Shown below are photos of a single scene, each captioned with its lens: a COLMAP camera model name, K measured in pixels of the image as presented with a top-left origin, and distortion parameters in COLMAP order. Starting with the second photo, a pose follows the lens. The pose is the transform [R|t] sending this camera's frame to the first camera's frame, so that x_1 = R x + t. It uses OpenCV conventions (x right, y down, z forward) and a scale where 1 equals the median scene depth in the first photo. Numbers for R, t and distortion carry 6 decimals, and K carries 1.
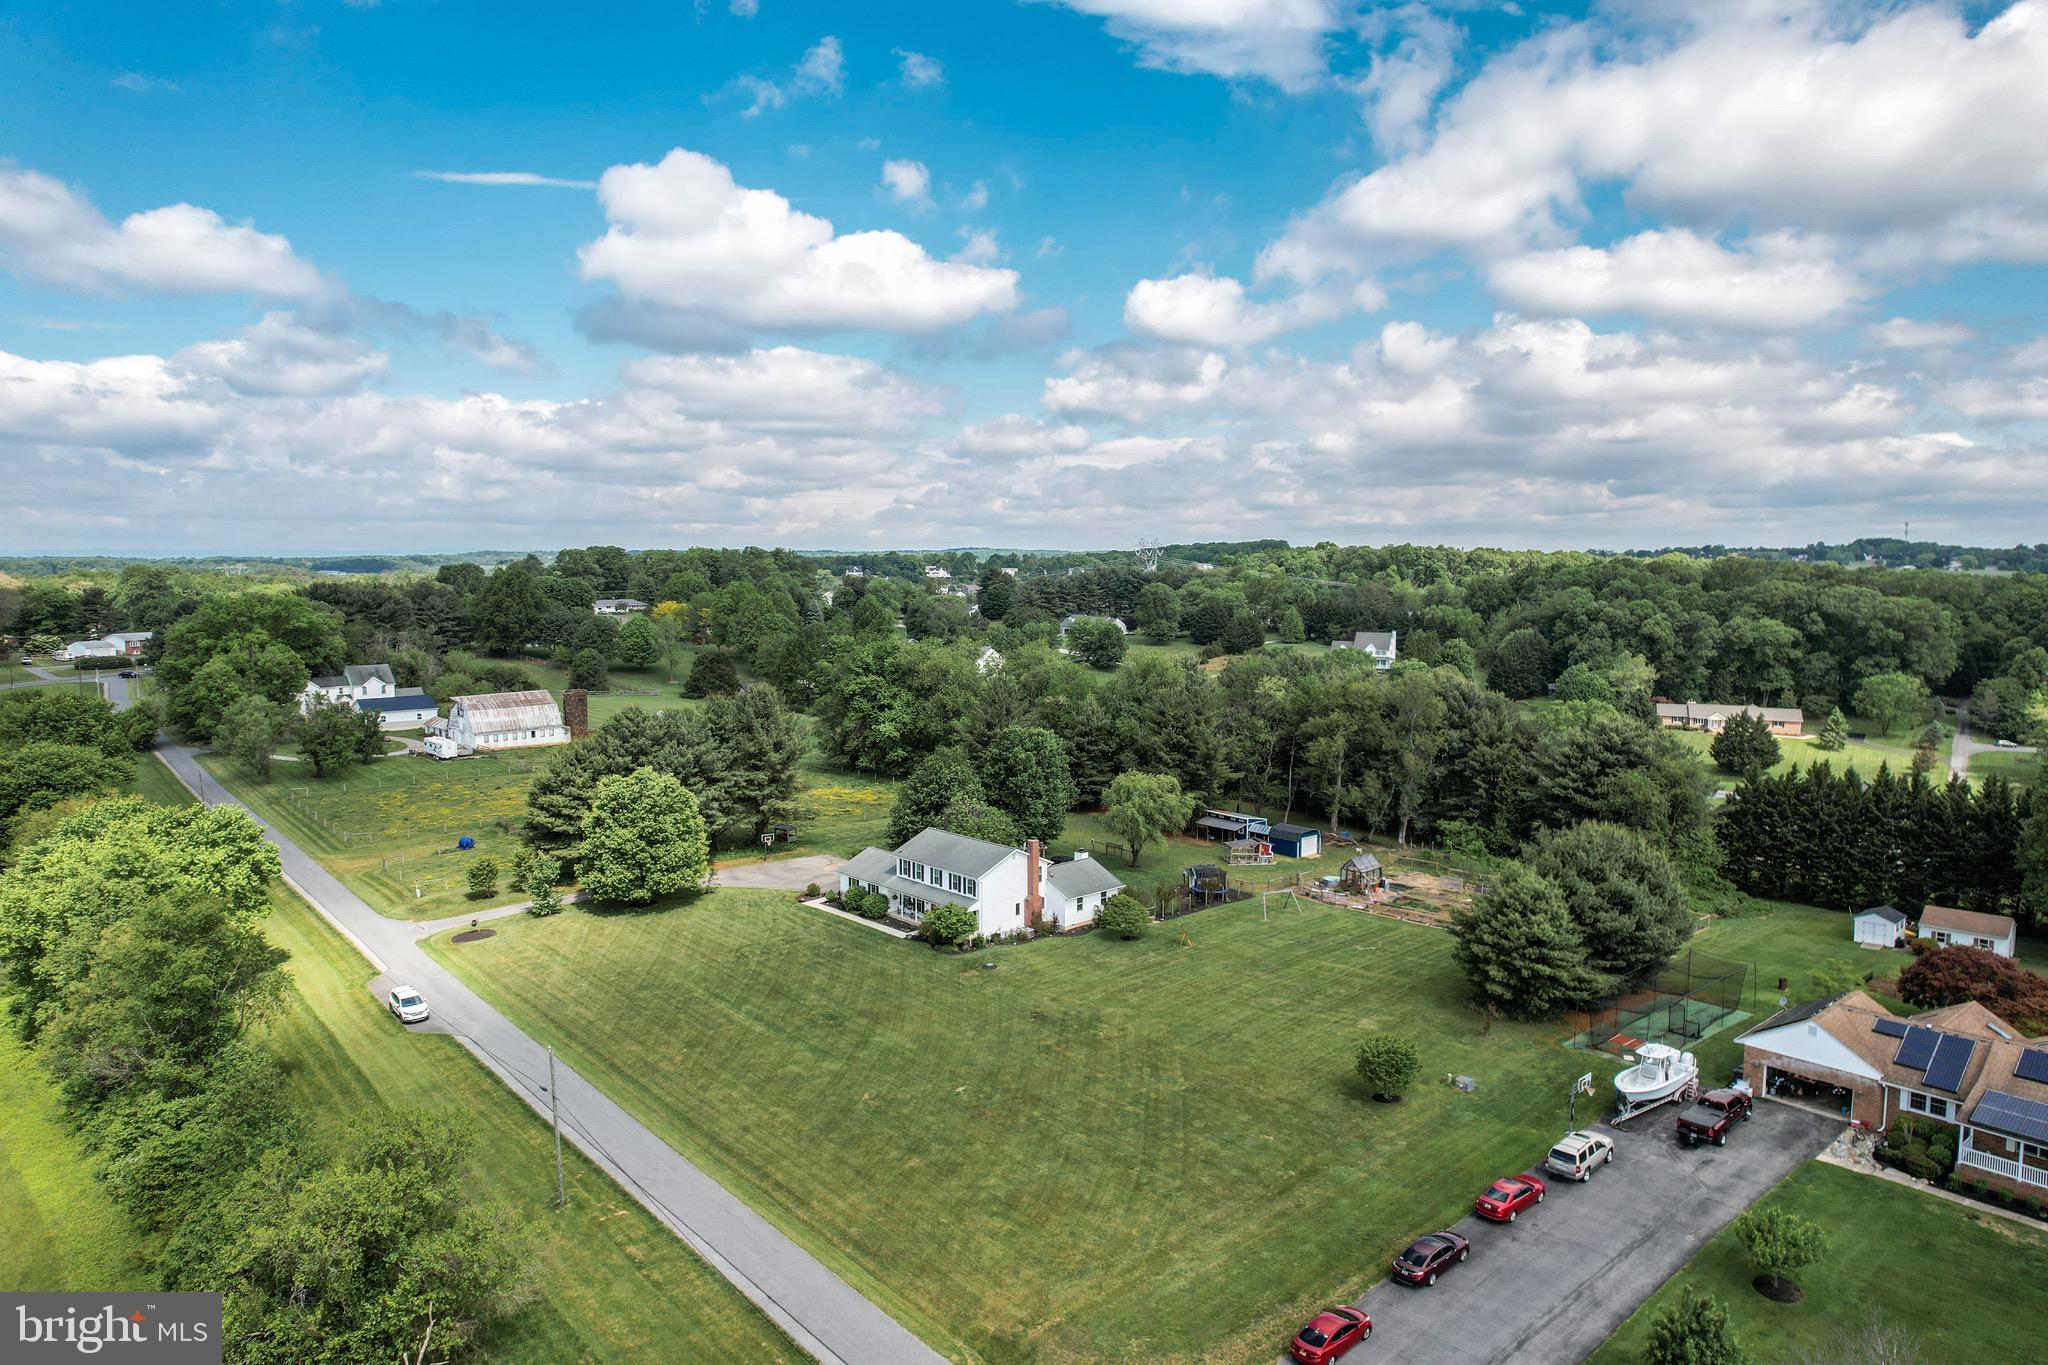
lens RADIAL K [[1308.7, 0, 1027.9], [0, 1308.7, 688.2], [0, 0, 1]] dist [-0.068522, 0.056326]
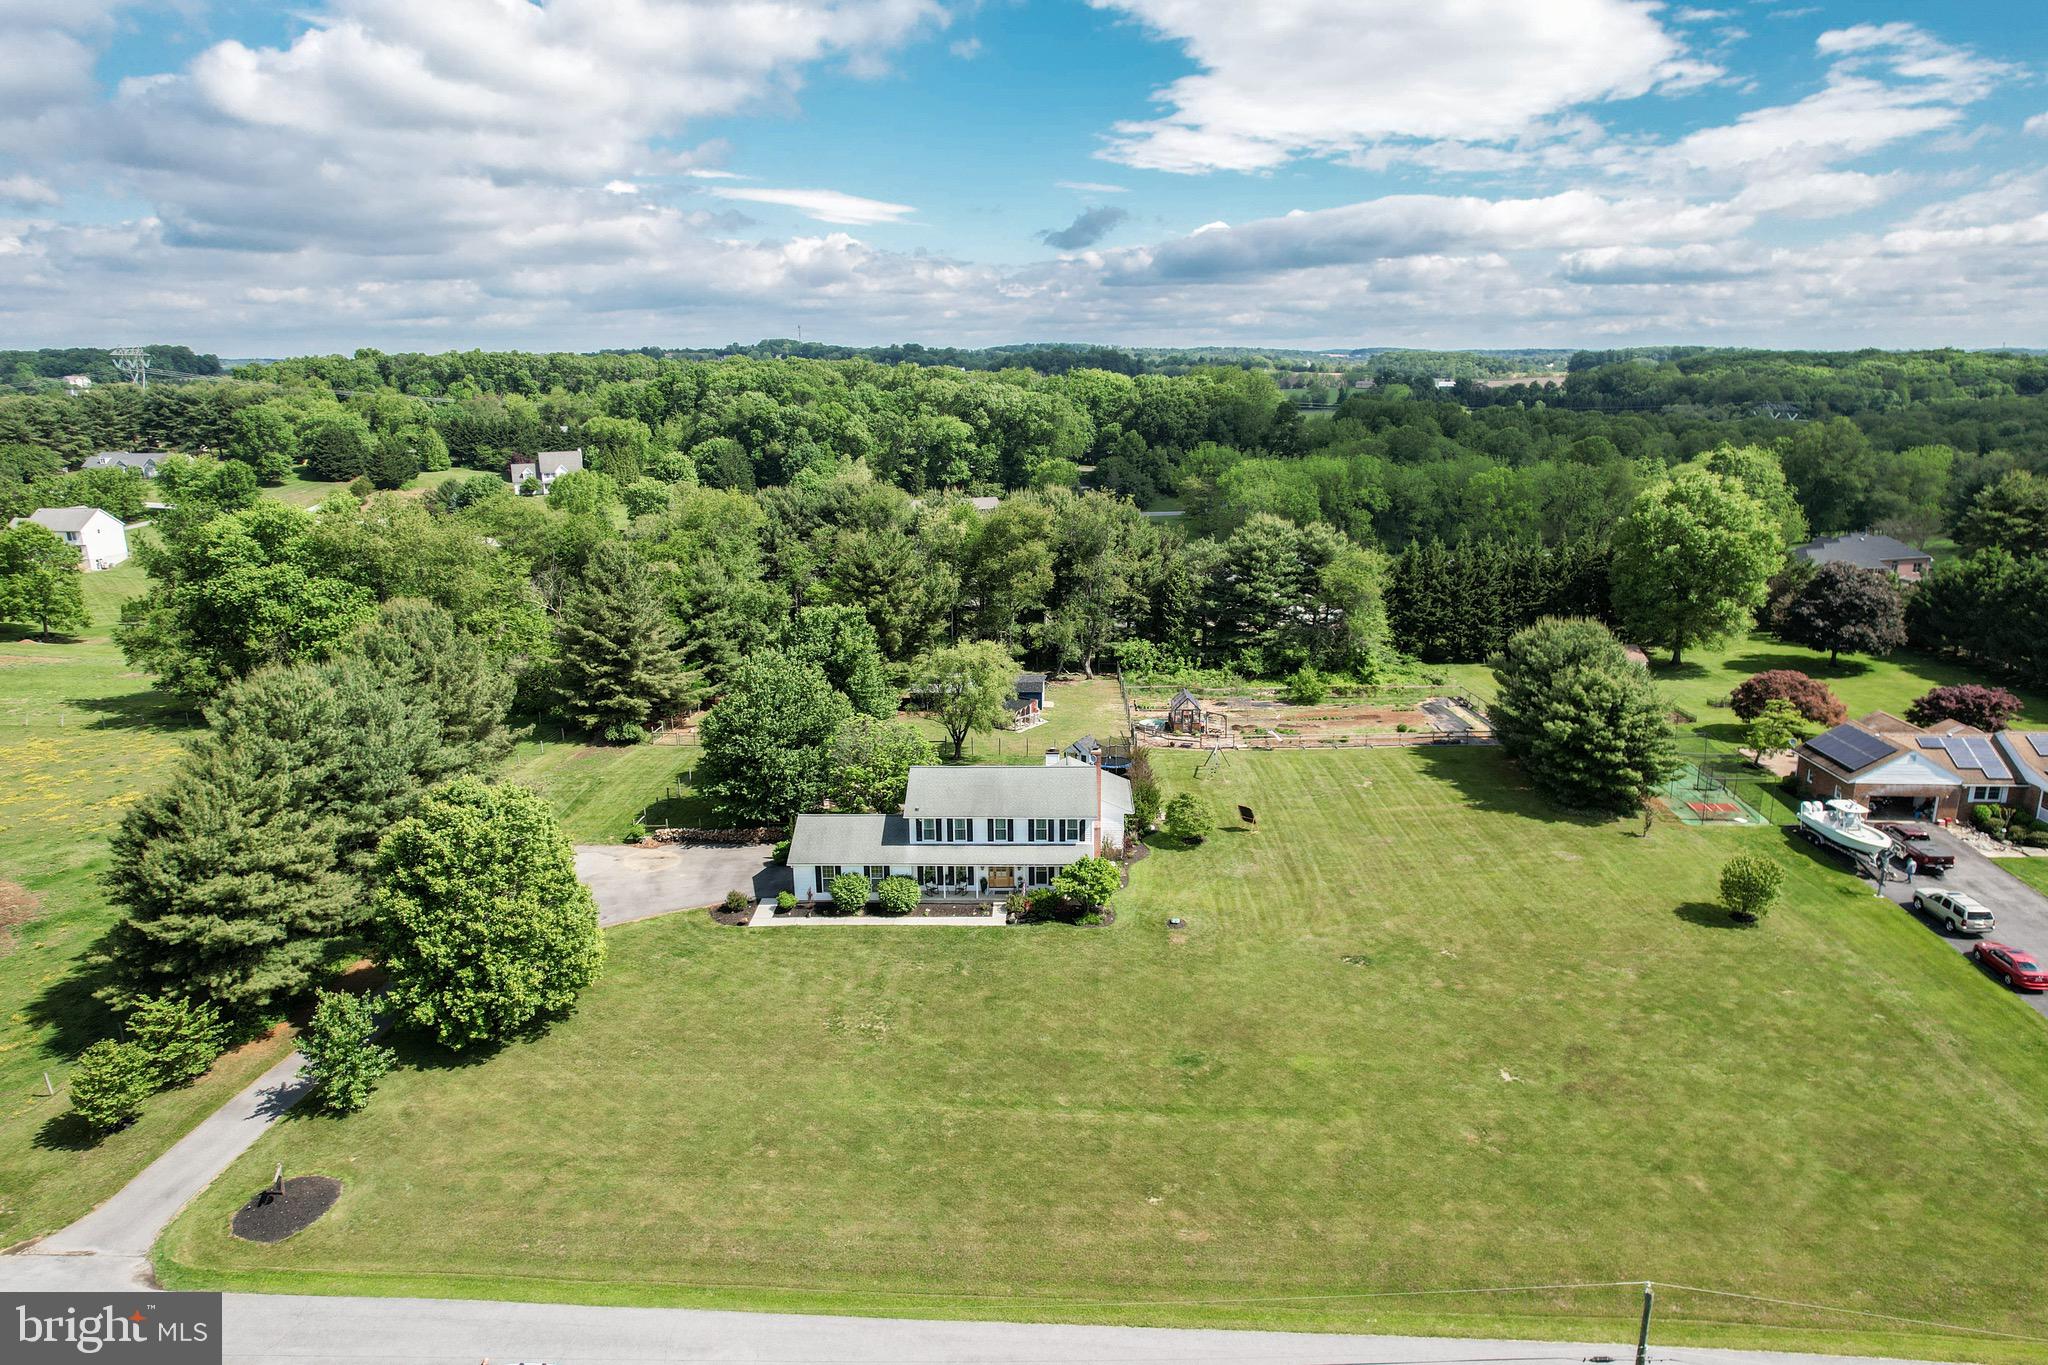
lens RADIAL K [[1313.5, 0, 1027.0], [0, 1313.5, 682.8], [0, 0, 1]] dist [-0.060302, 0.081986]
pose [[0.696764, -0.183000, 0.693564, -0.552725], [0.083100, 0.980992, 0.175355, -0.063700], [-0.712471, -0.064546, 0.698727, 0.492219]]
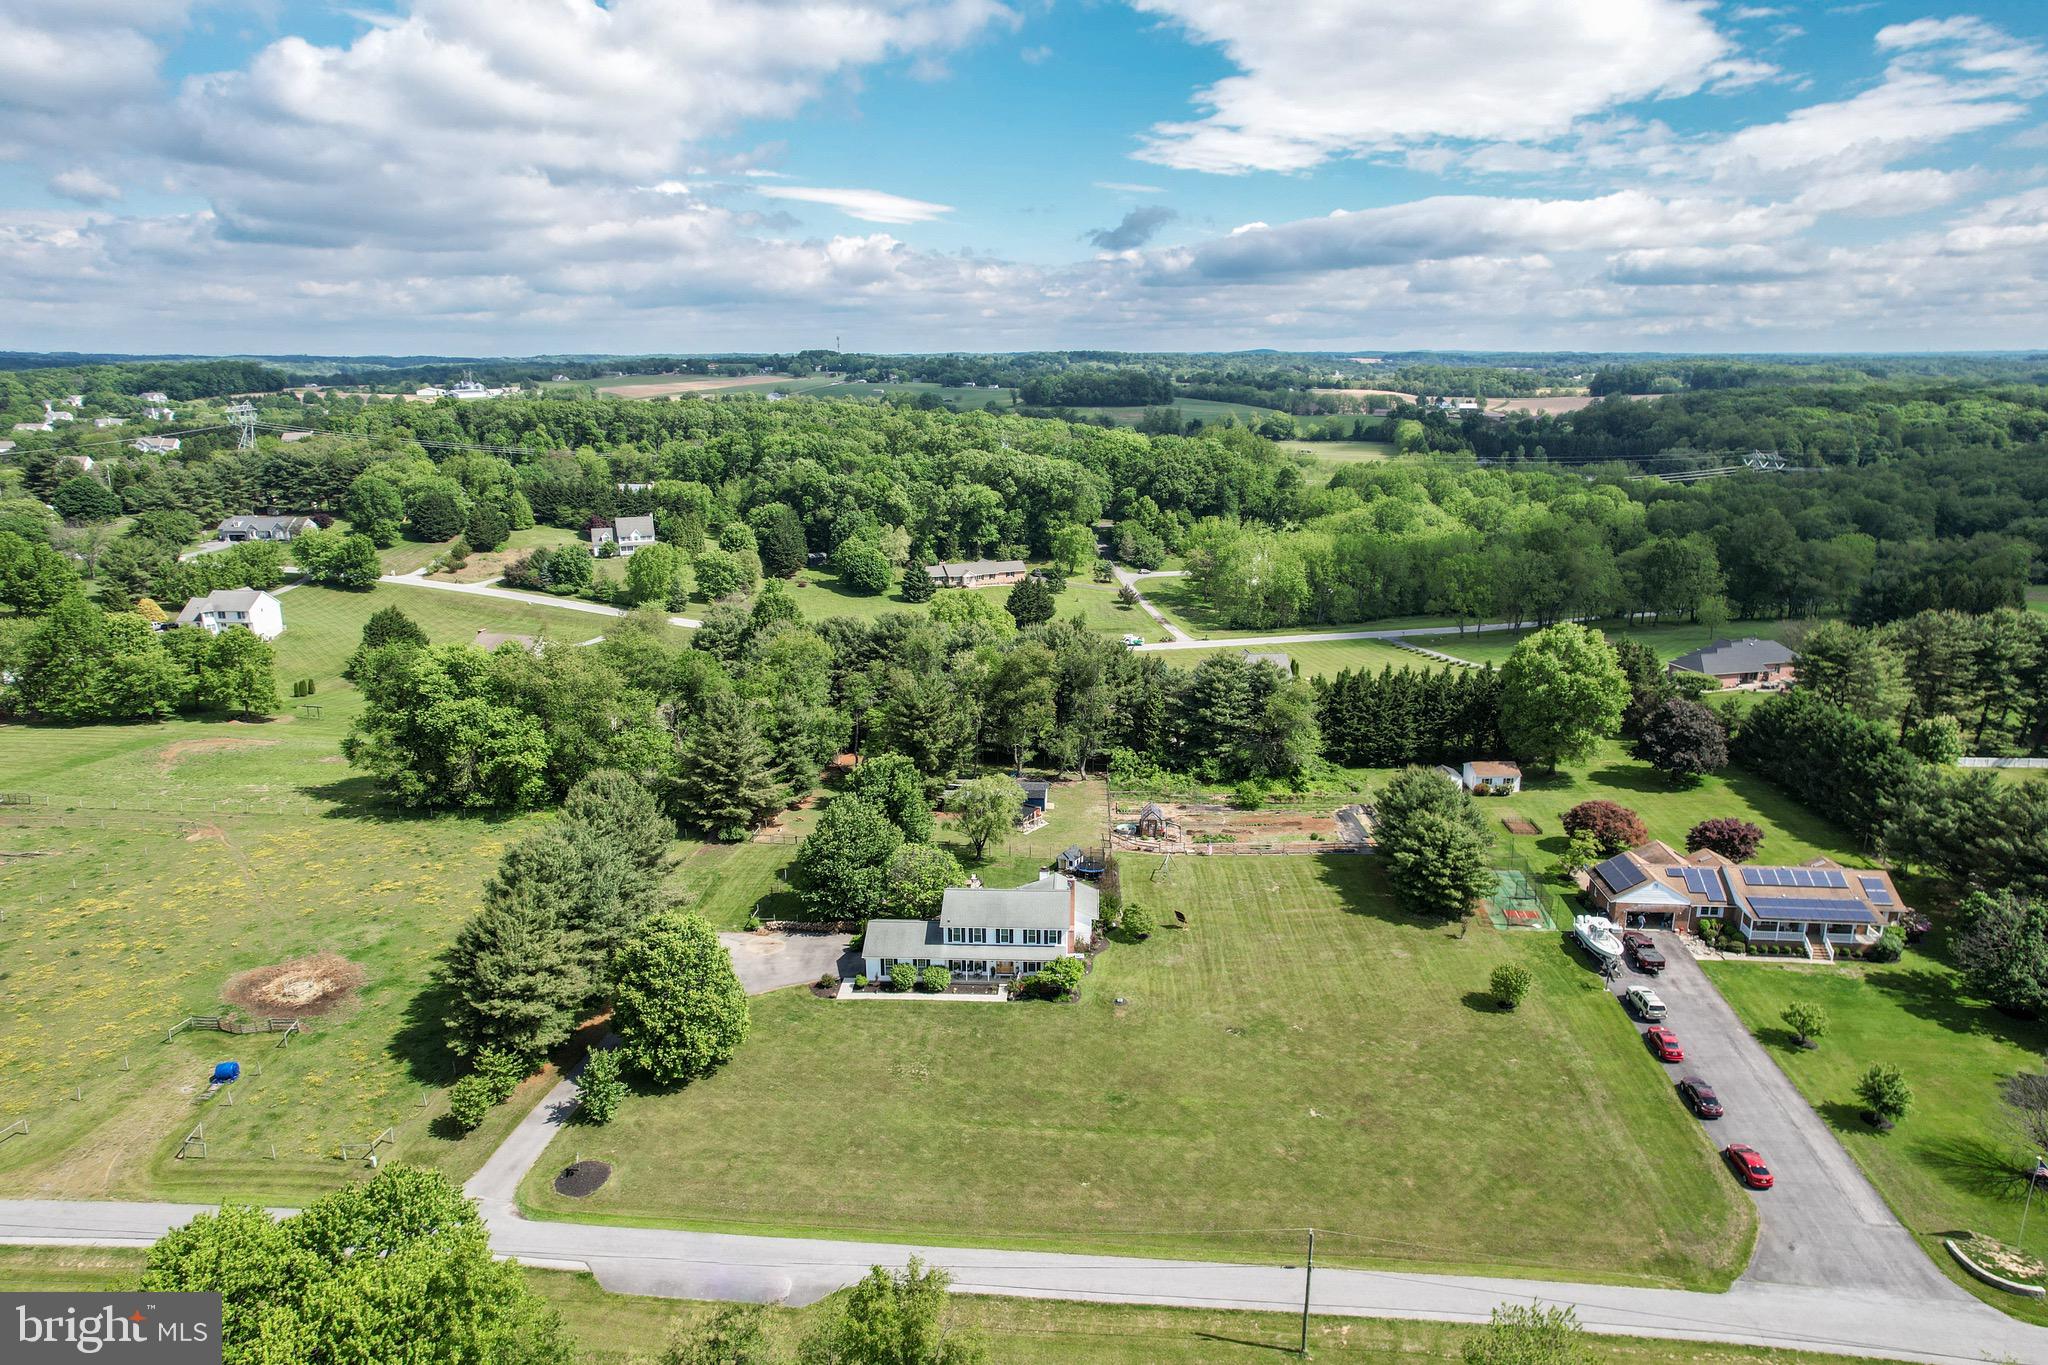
lens RADIAL K [[1298.4, 0, 1024.0], [0, 1298.4, 682.5], [0, 0, 1]] dist [-0.026219, 0.055639]
pose [[0.716360, -0.176934, 0.674924, -0.746231], [0.076606, 0.981410, 0.175972, -0.247367], [-0.693512, -0.074356, 0.716597, 0.244830]]
